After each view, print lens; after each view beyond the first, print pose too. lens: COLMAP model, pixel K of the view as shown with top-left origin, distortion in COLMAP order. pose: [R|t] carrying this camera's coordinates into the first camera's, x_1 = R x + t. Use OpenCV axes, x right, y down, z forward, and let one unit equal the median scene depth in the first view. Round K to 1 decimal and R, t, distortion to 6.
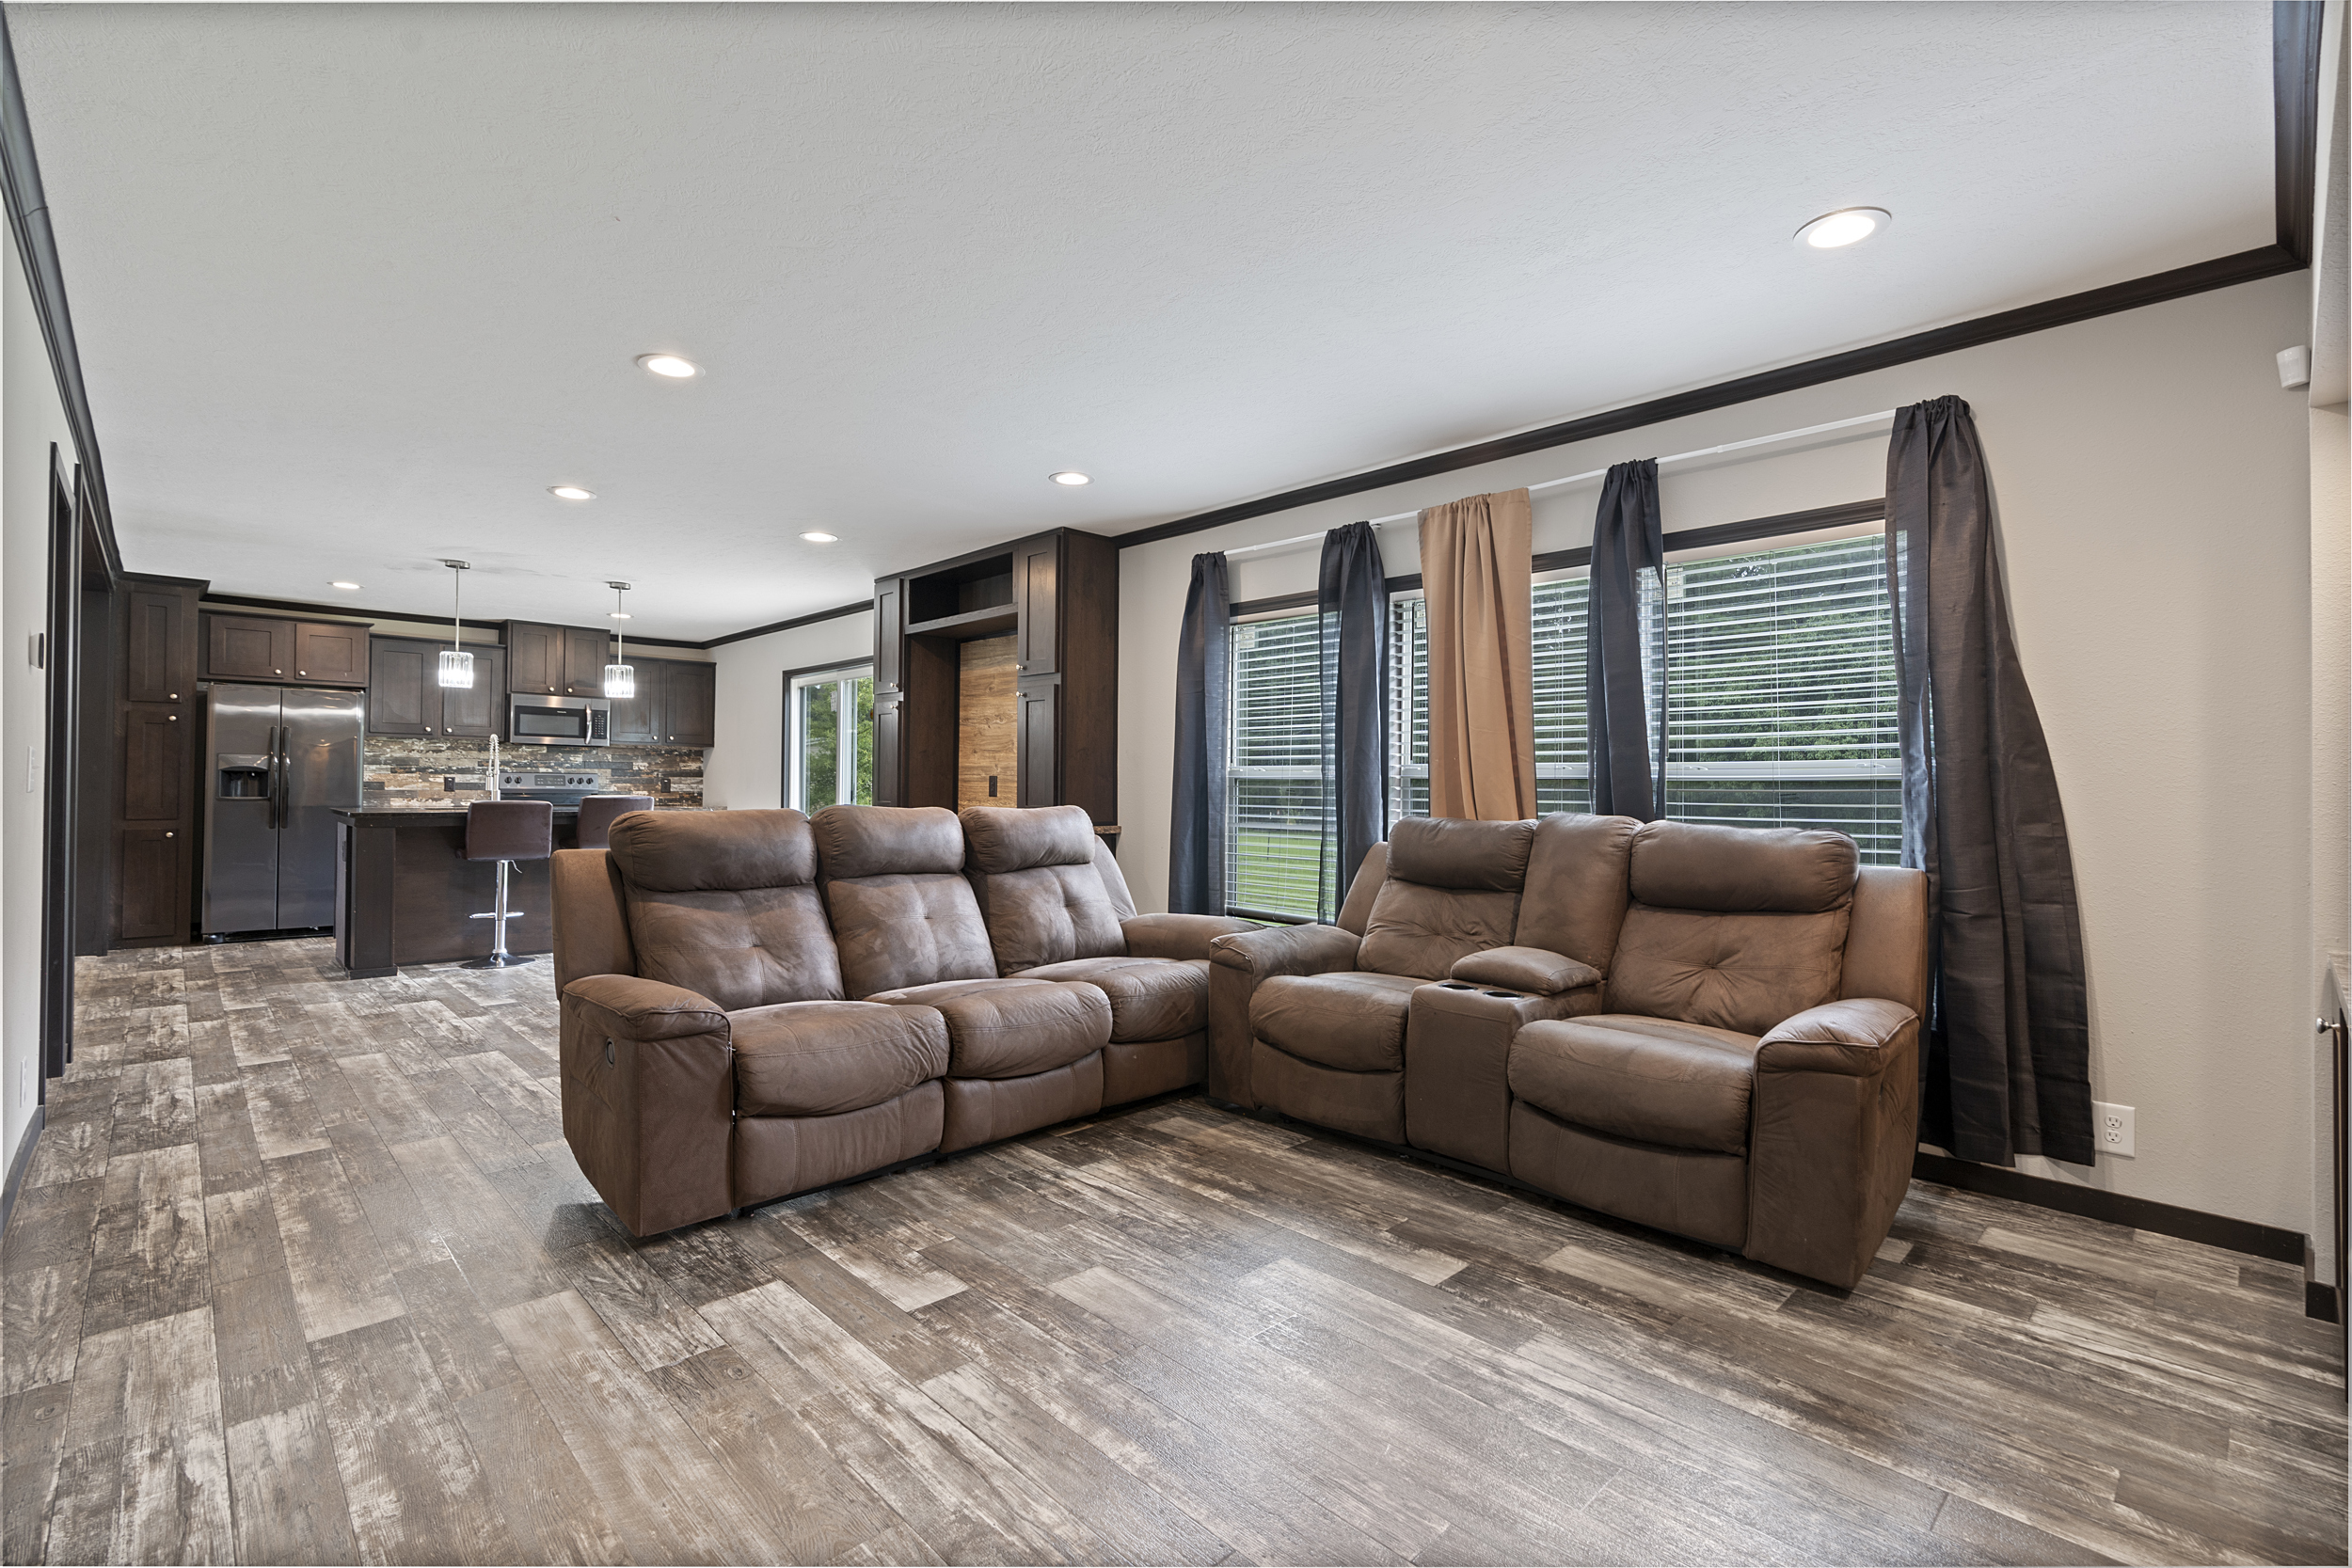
lens RADIAL K [[1065.2, 0, 1184.5], [0, 1065.2, 759.9], [0, 0, 1]] dist [-0.007628, 0.003318]
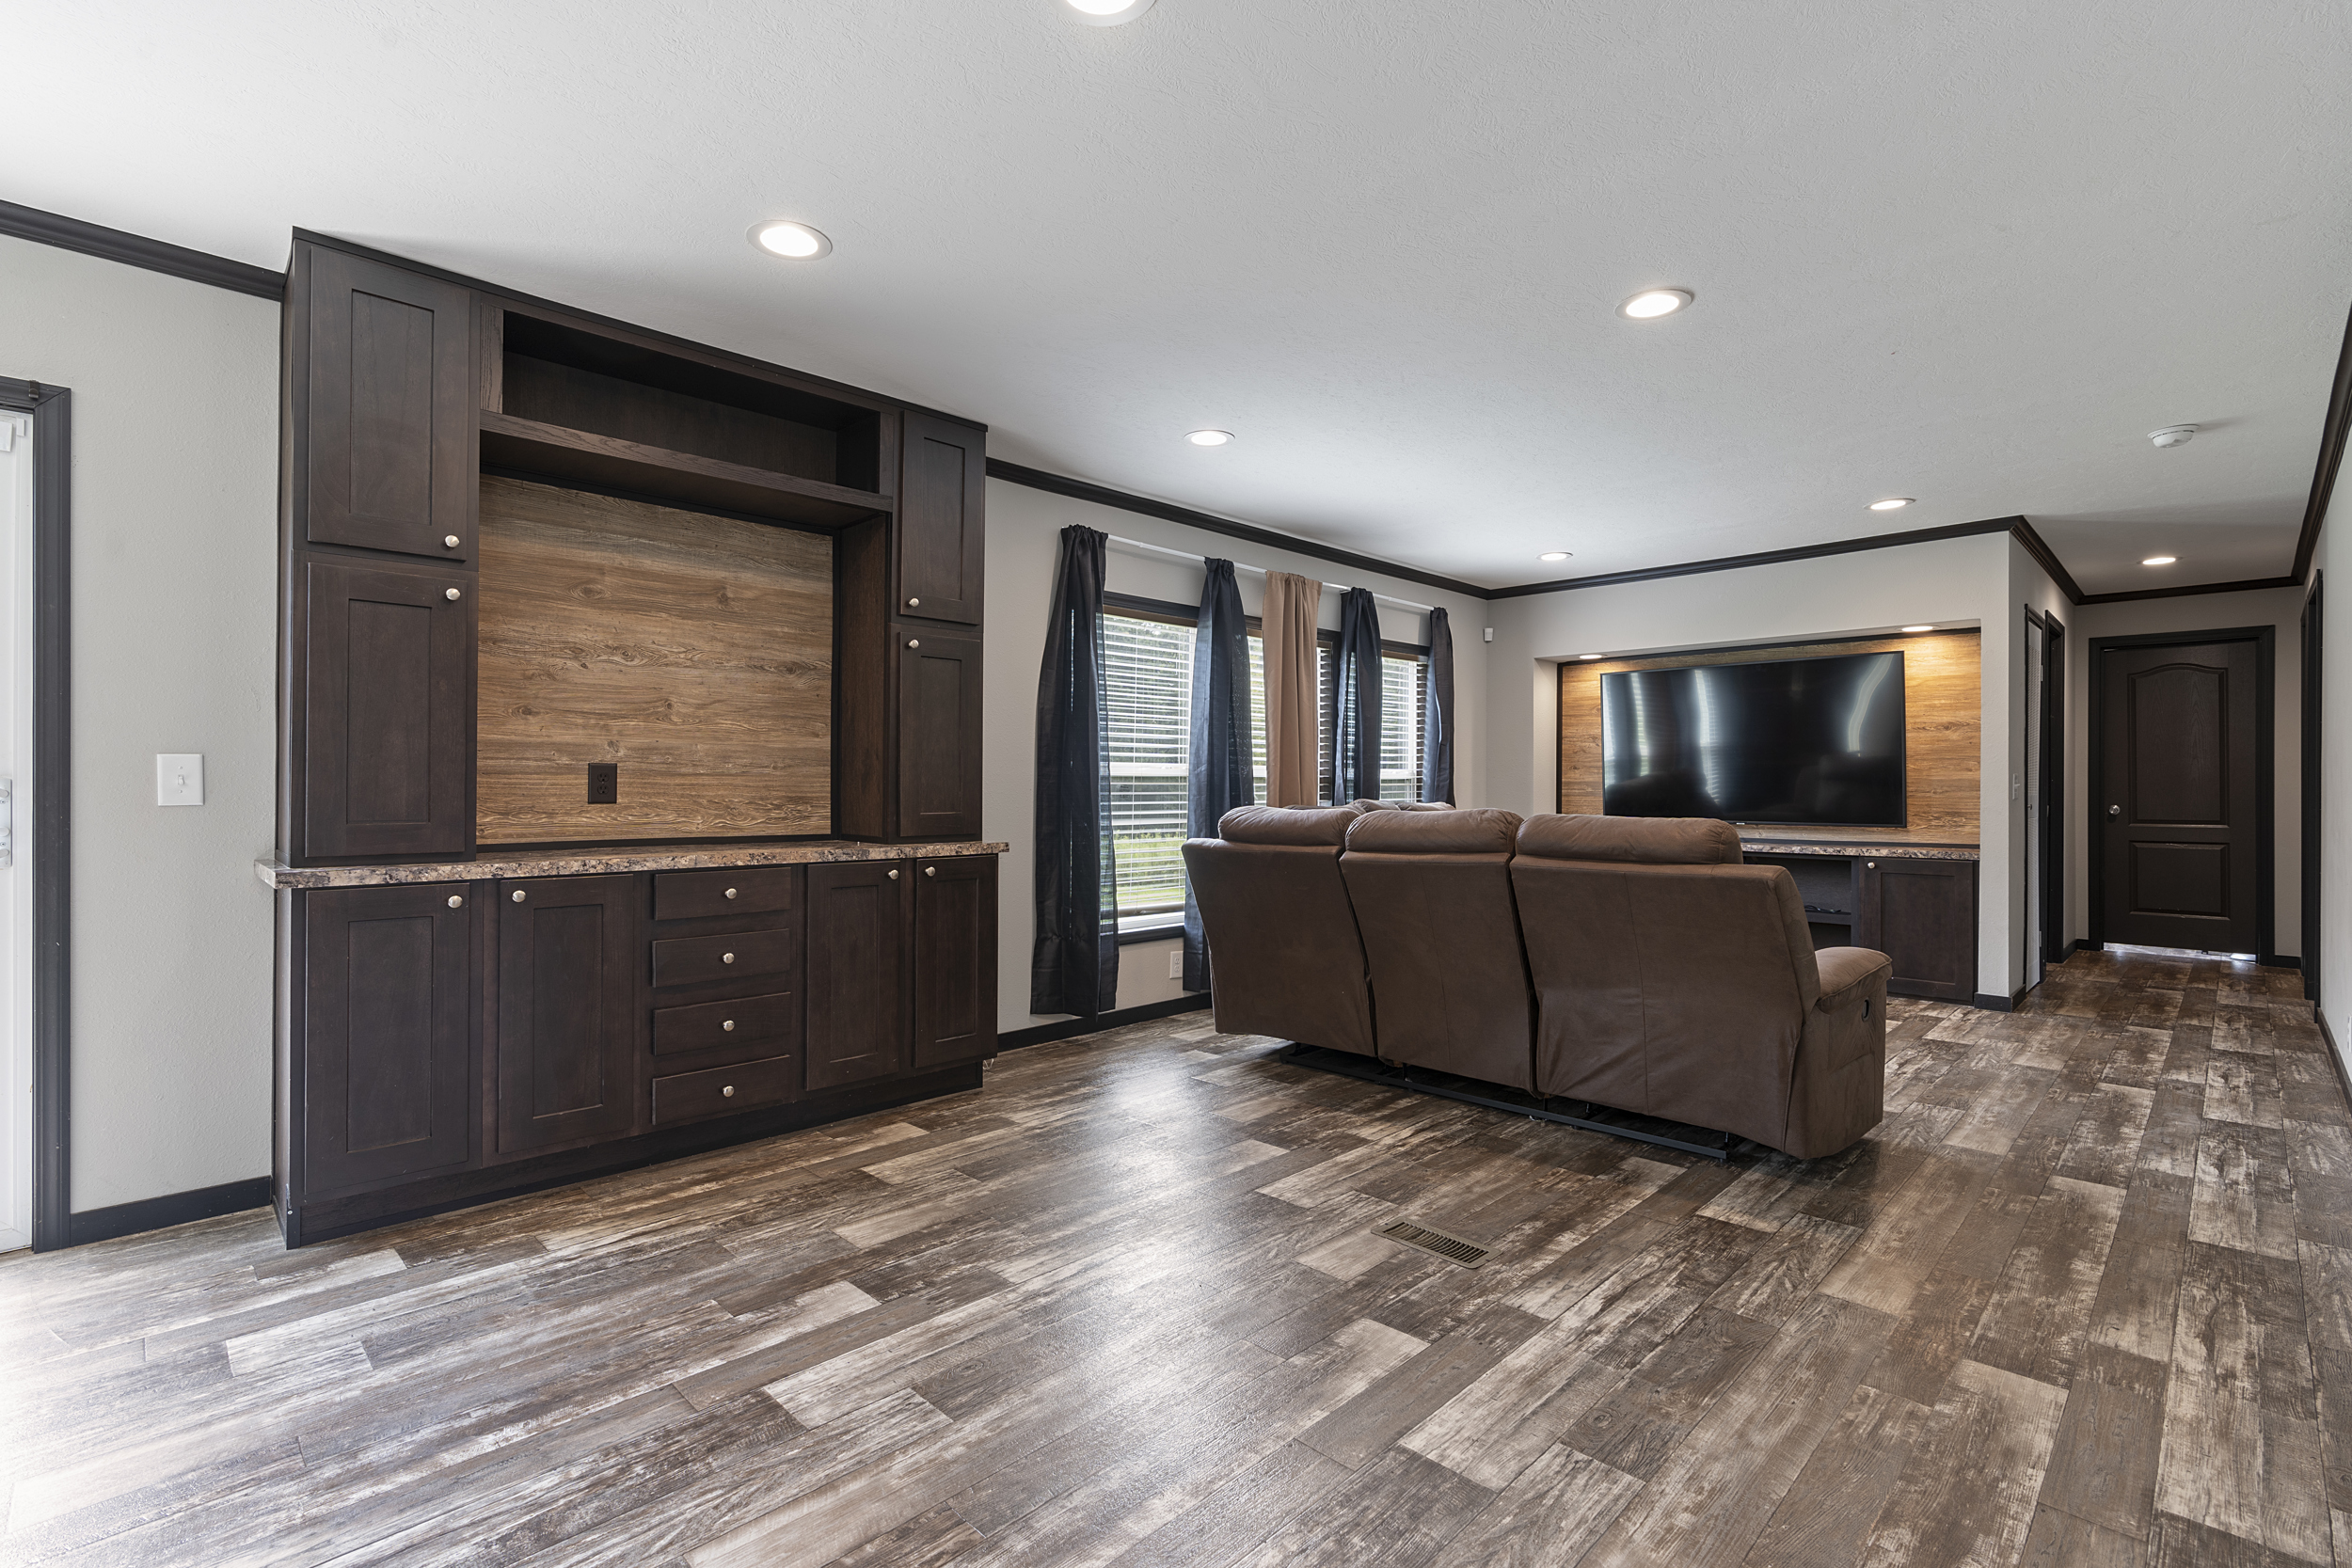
lens RADIAL K [[1065.2, 0, 1186.7], [0, 1065.2, 771.8], [0, 0, 1]] dist [-0.007628, 0.003318]
pose [[-0.027590, 0.004692, 0.999608, -0.677763], [-0.029227, 0.999558, -0.005499, 0.012498], [-0.999192, -0.029367, -0.027440, 0.707646]]
